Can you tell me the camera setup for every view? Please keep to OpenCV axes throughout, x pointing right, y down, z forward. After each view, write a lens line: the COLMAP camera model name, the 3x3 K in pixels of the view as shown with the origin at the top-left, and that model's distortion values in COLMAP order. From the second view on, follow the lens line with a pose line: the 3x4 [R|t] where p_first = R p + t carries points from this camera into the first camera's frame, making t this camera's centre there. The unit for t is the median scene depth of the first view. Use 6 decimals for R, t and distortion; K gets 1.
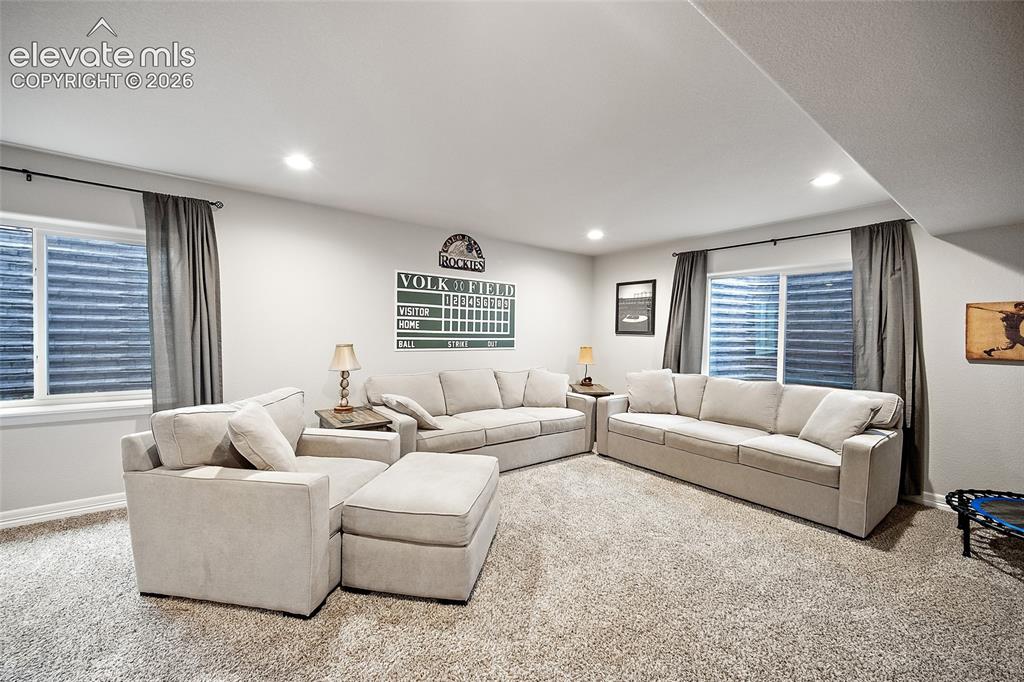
lens RADIAL K [[402.2, 0, 509.8], [0, 402.2, 341.6], [0, 0, 1]] dist [-0.001918, -0.000018]
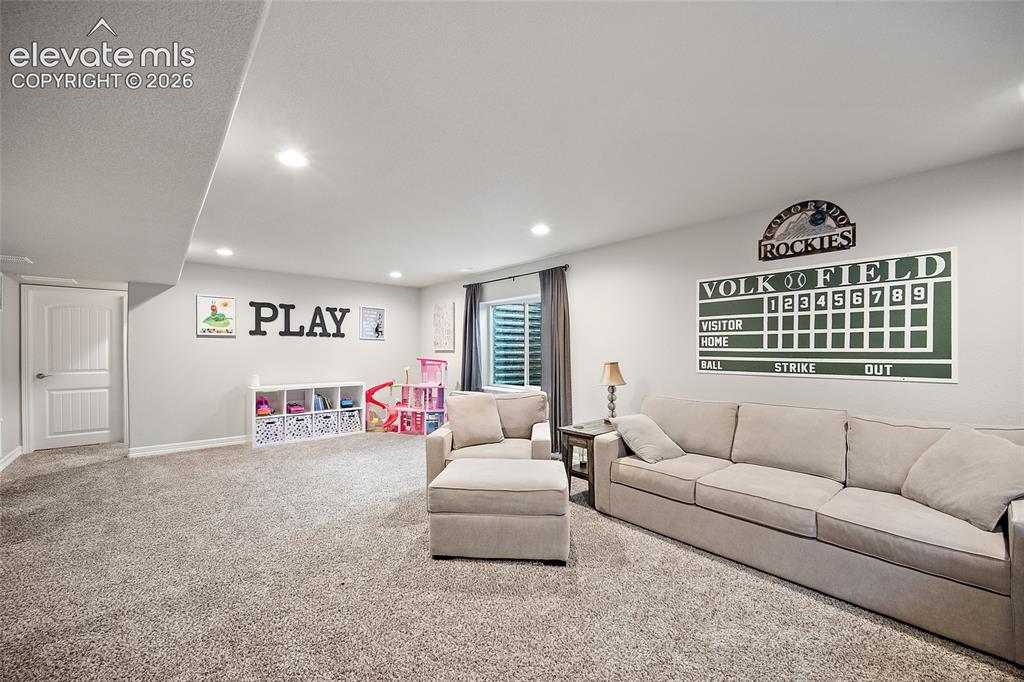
lens RADIAL K [[402.2, 0, 508.1], [0, 402.2, 351.5], [0, 0, 1]] dist [-0.001918, -0.000018]
pose [[0.076597, -0.015065, -0.996948, 0.507109], [-0.021134, 0.999637, -0.016729, 0.000944], [0.996838, 0.022351, 0.076250, 0.475178]]
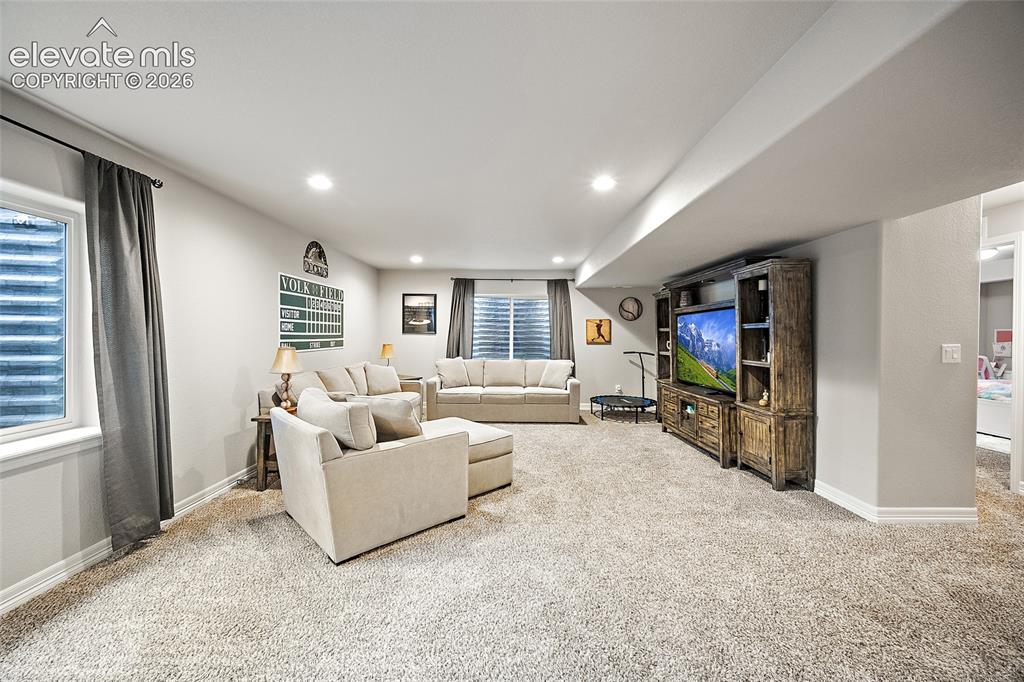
lens RADIAL K [[402.2, 0, 504.1], [0, 402.2, 339.1], [0, 0, 1]] dist [-0.001918, -0.000018]
pose [[0.618107, -0.021692, 0.785794, -0.657429], [0.019836, 0.999731, 0.011995, -0.011856], [-0.785843, 0.008173, 0.618371, -0.046778]]
